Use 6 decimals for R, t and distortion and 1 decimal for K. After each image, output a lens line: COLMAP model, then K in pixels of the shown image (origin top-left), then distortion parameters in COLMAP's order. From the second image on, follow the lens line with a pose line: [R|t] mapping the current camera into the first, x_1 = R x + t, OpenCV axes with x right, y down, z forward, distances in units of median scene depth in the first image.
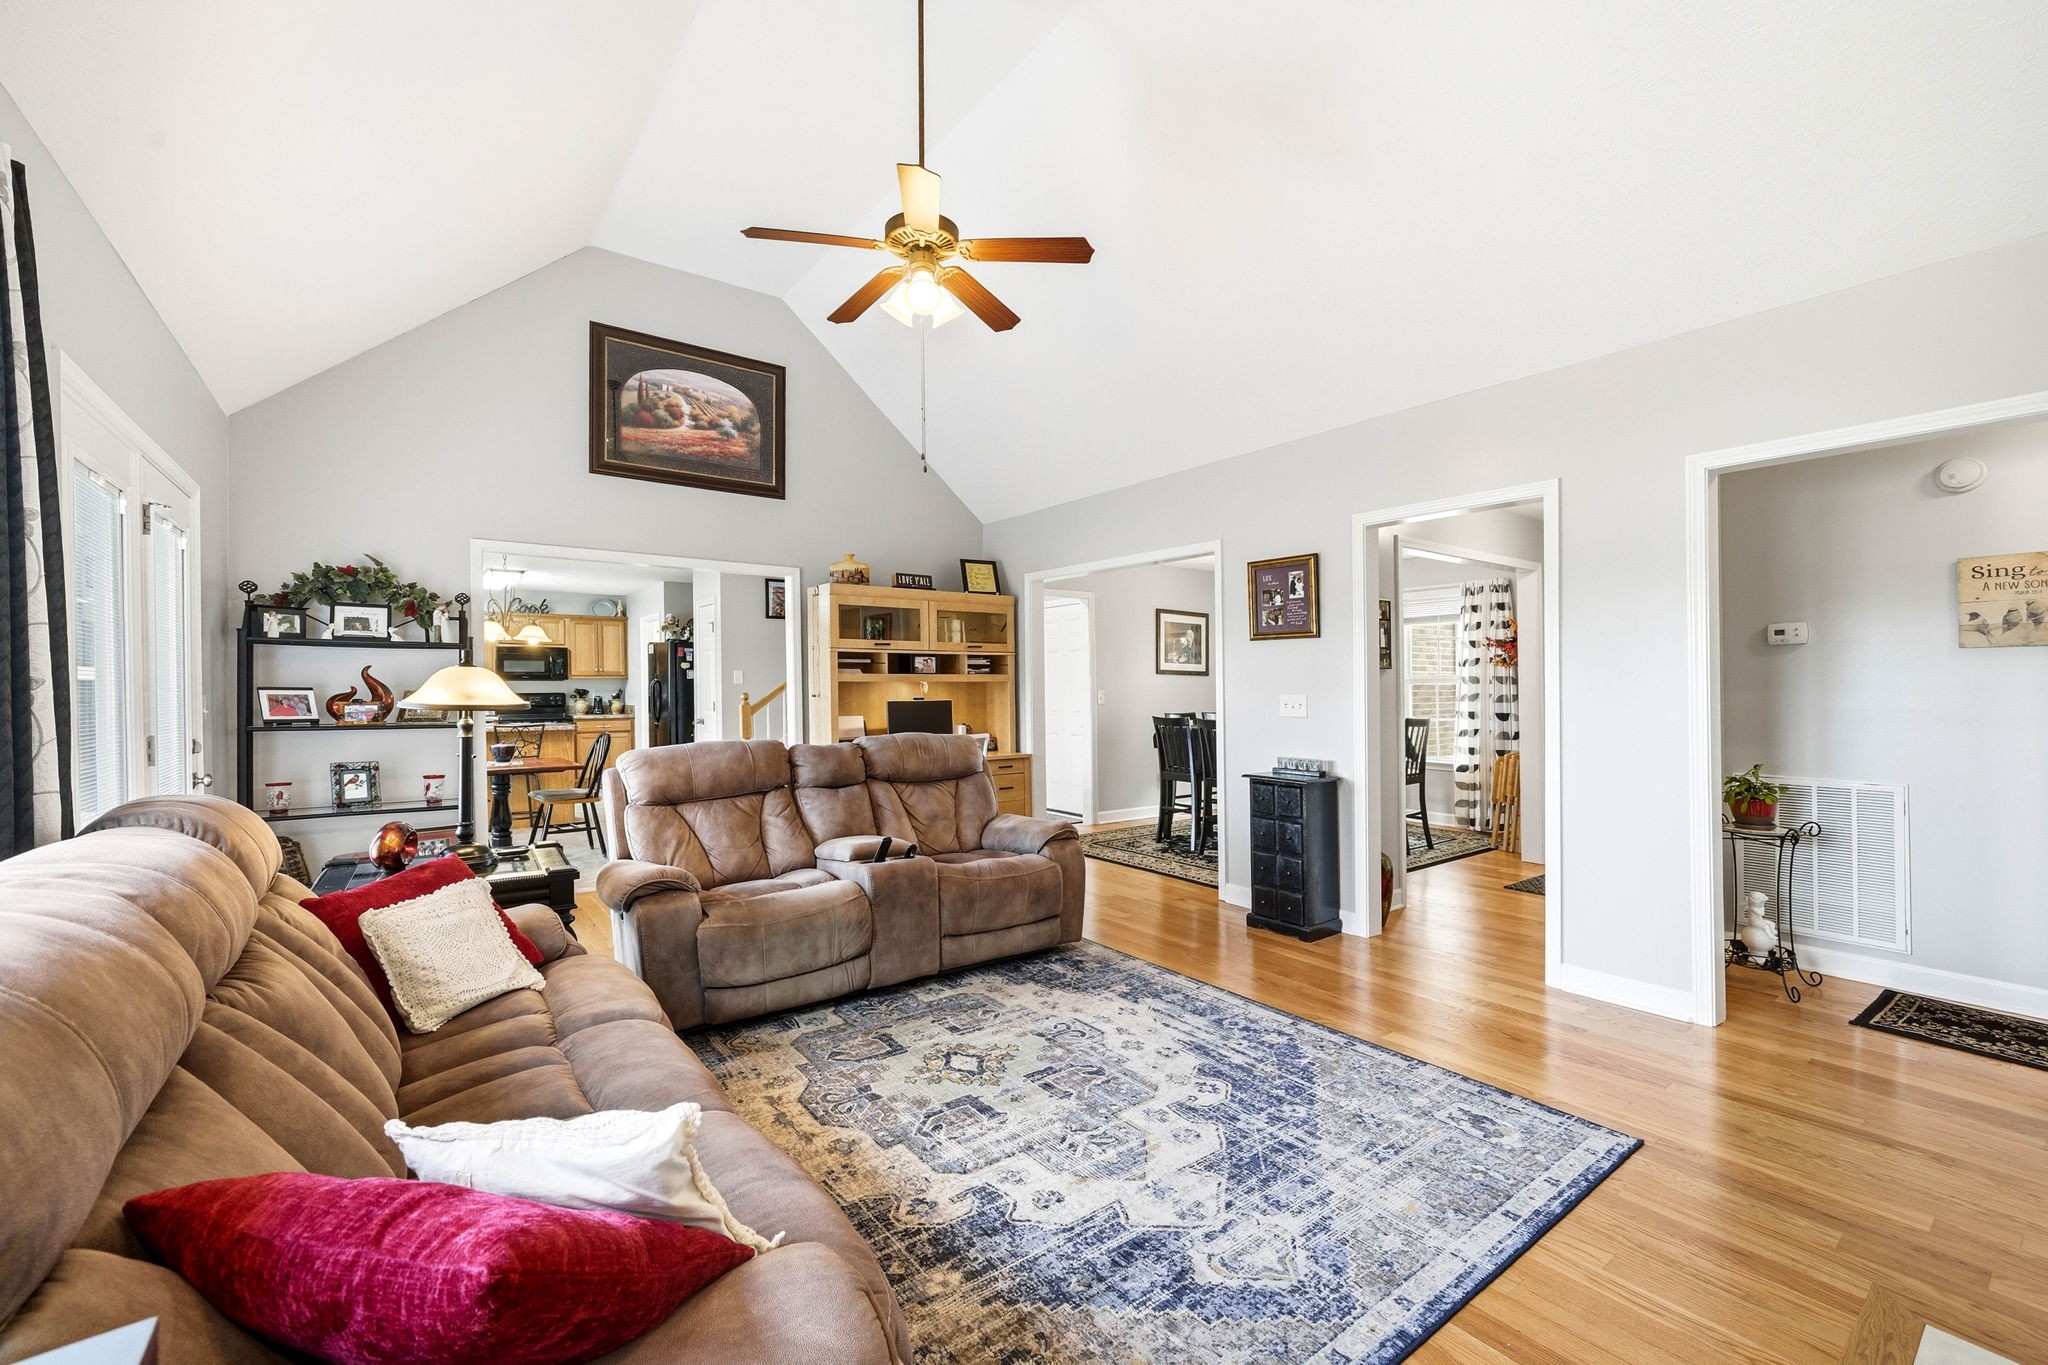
lens RADIAL K [[838.3, 0, 1029.1], [0, 838.3, 686.5], [0, 0, 1]] dist [0.000539, 0.000014]
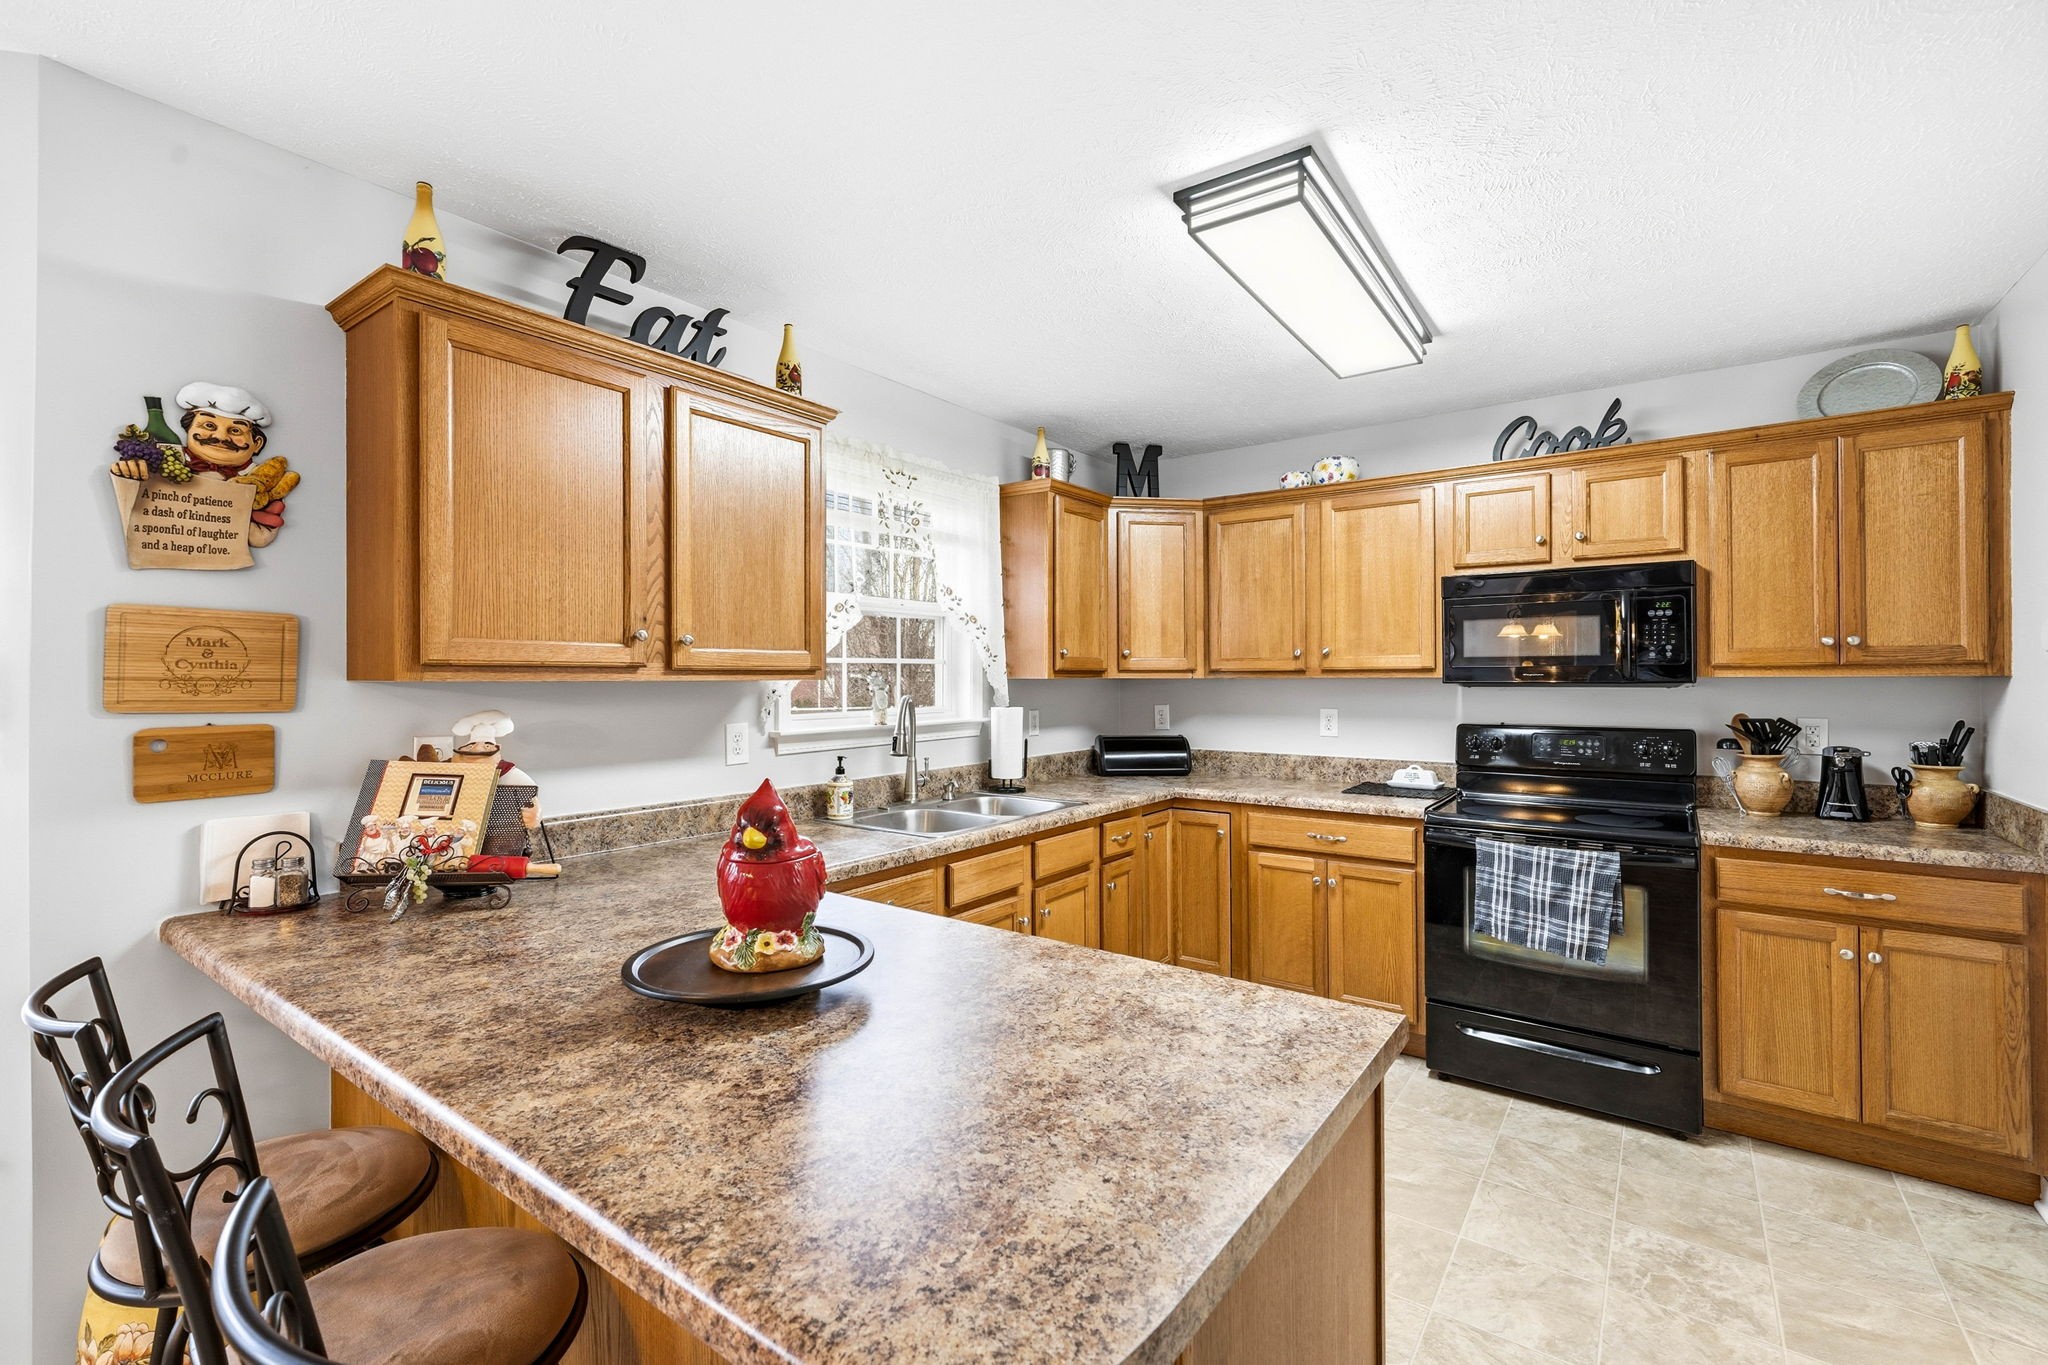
lens RADIAL K [[890.6, 0, 1025.1], [0, 890.6, 681.6], [0, 0, 1]] dist [-0.001438, -0.000185]
pose [[0.304408, 0.005797, -0.952524, -0.339762], [-0.003633, 0.999981, 0.004925, -0.008372], [0.952535, 0.001961, 0.304423, 0.694572]]
